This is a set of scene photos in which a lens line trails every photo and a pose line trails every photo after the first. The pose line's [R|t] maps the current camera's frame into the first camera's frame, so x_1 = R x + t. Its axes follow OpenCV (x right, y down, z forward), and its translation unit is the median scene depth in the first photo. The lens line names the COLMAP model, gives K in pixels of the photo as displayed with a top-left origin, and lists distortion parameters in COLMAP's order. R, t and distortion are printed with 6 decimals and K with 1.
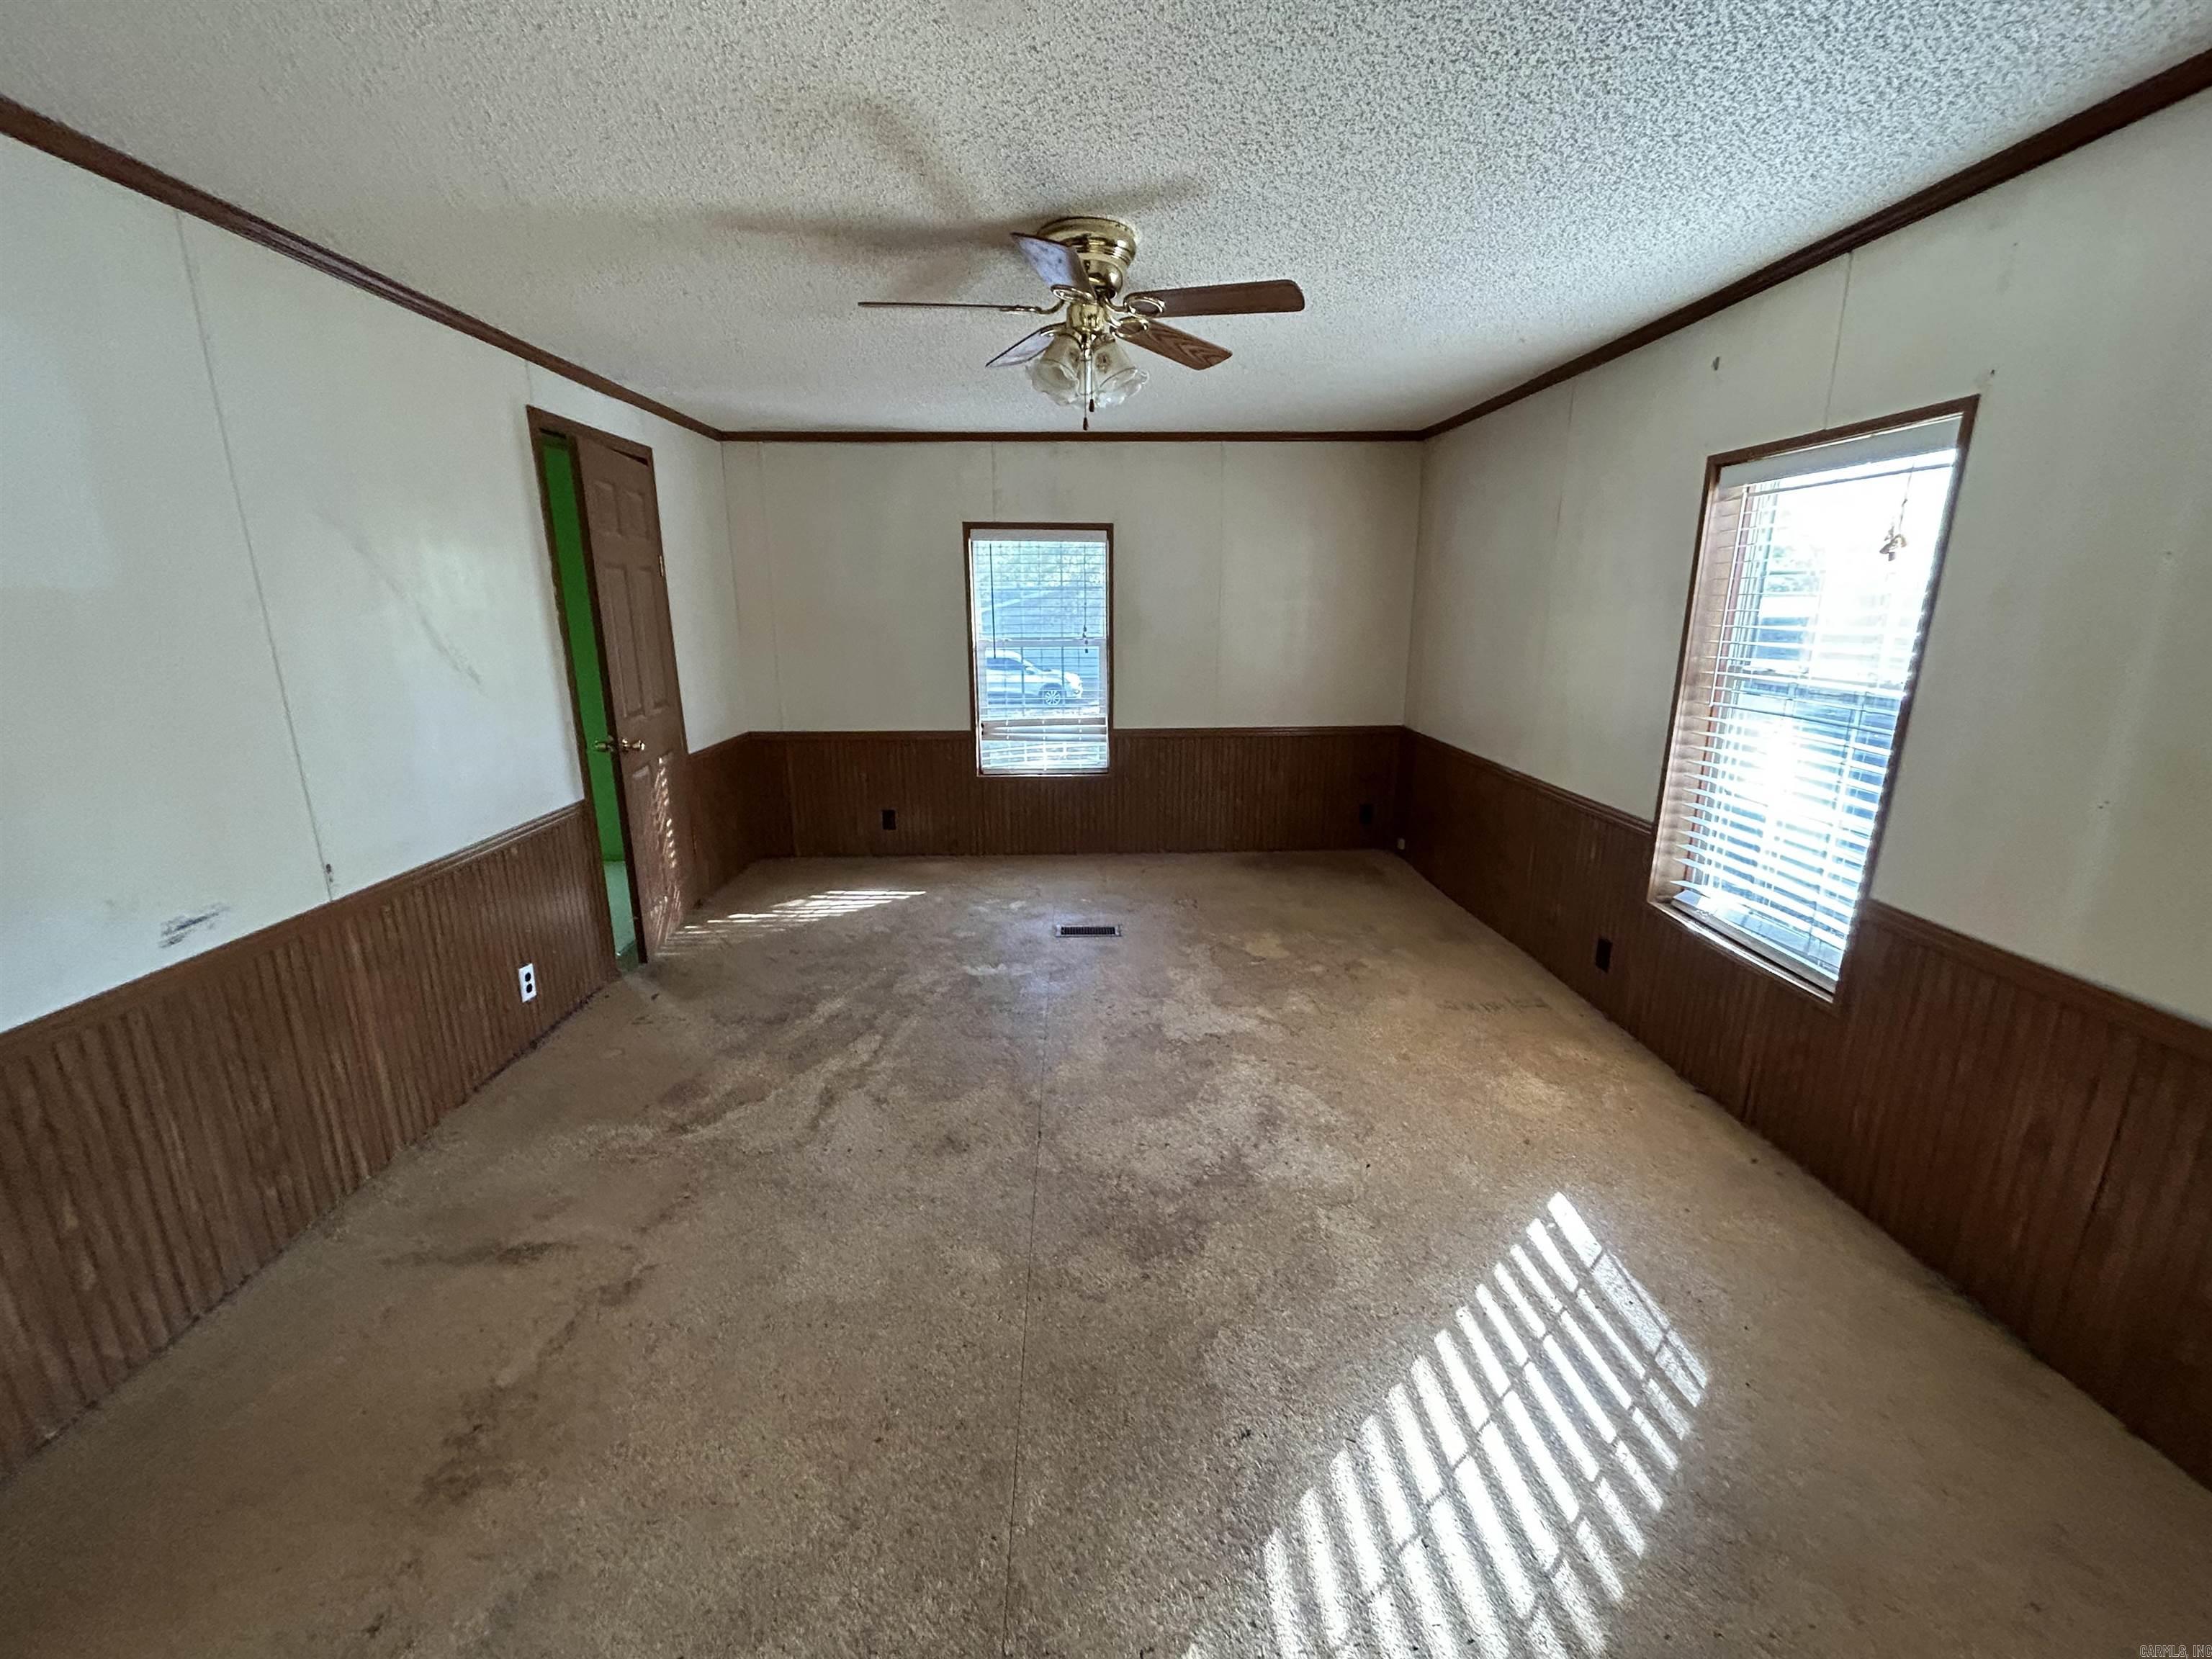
lens RADIAL K [[886.6, 0, 1101.7], [0, 886.6, 825.2], [0, 0, 1]] dist [-0.001343, 0.000302]
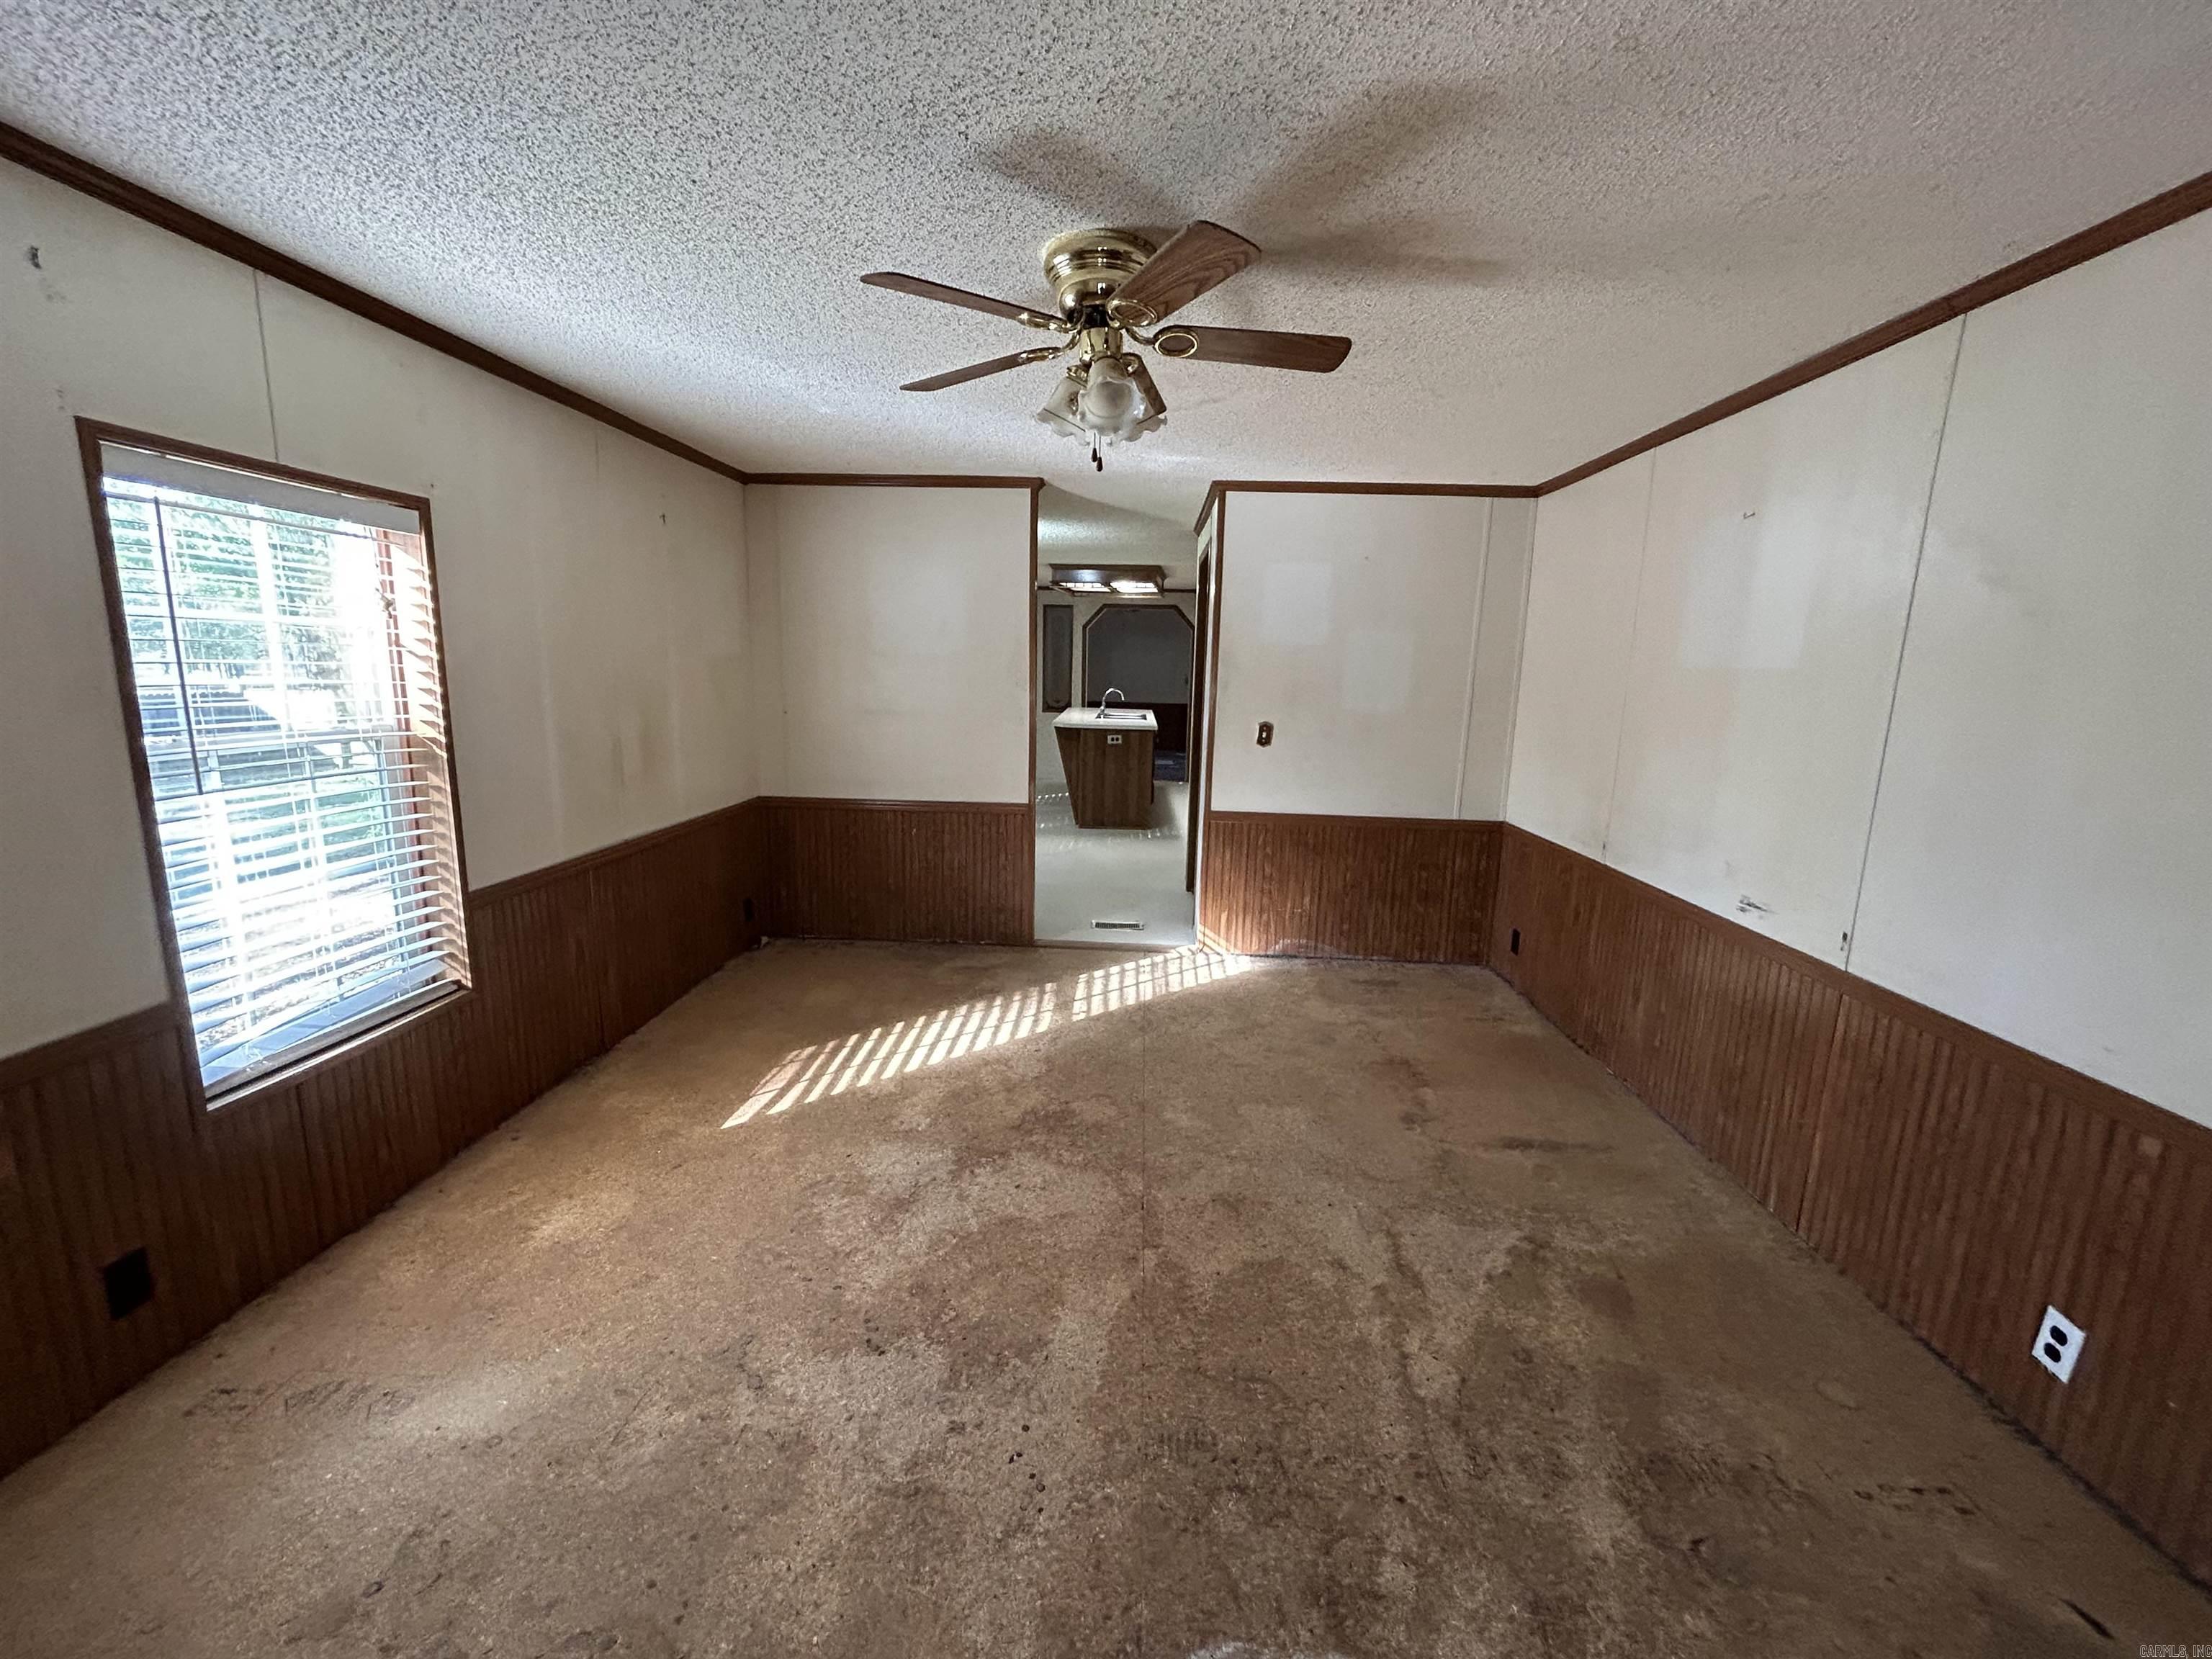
lens RADIAL K [[886.6, 0, 1102.4], [0, 886.6, 827.1], [0, 0, 1]] dist [-0.001343, 0.000302]
pose [[-0.996897, -0.030250, 0.072674, -0.082219], [0.002460, 0.910792, 0.412858, -0.425225], [-0.078680, 0.411756, -0.907891, 1.687835]]
